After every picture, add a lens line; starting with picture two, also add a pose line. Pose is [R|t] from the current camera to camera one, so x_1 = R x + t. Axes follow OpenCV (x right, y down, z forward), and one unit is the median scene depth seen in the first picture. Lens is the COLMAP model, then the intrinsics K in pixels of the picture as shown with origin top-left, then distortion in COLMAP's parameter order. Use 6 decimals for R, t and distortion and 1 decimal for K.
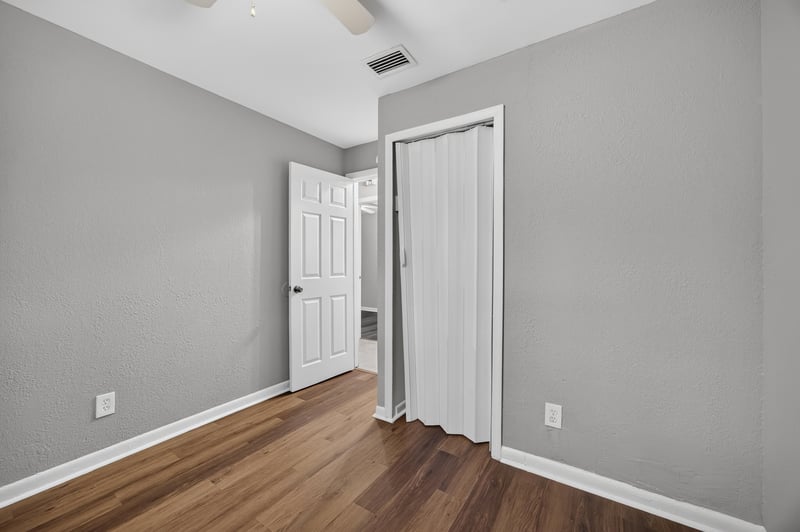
lens RADIAL K [[311.1, 0, 406.4], [0, 311.1, 261.8], [0, 0, 1]] dist [-0.004412, 0.002064]
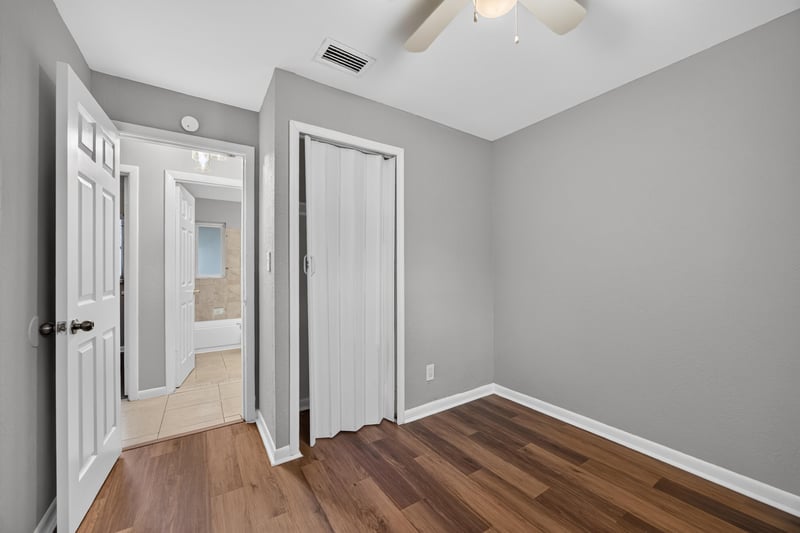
lens RADIAL K [[311.1, 0, 403.8], [0, 311.1, 269.2], [0, 0, 1]] dist [-0.004412, 0.002064]
pose [[0.401538, -0.003325, 0.915836, -0.859414], [0.002589, 0.999994, 0.002496, -0.005965], [-0.915839, 0.001369, 0.401544, 0.463783]]
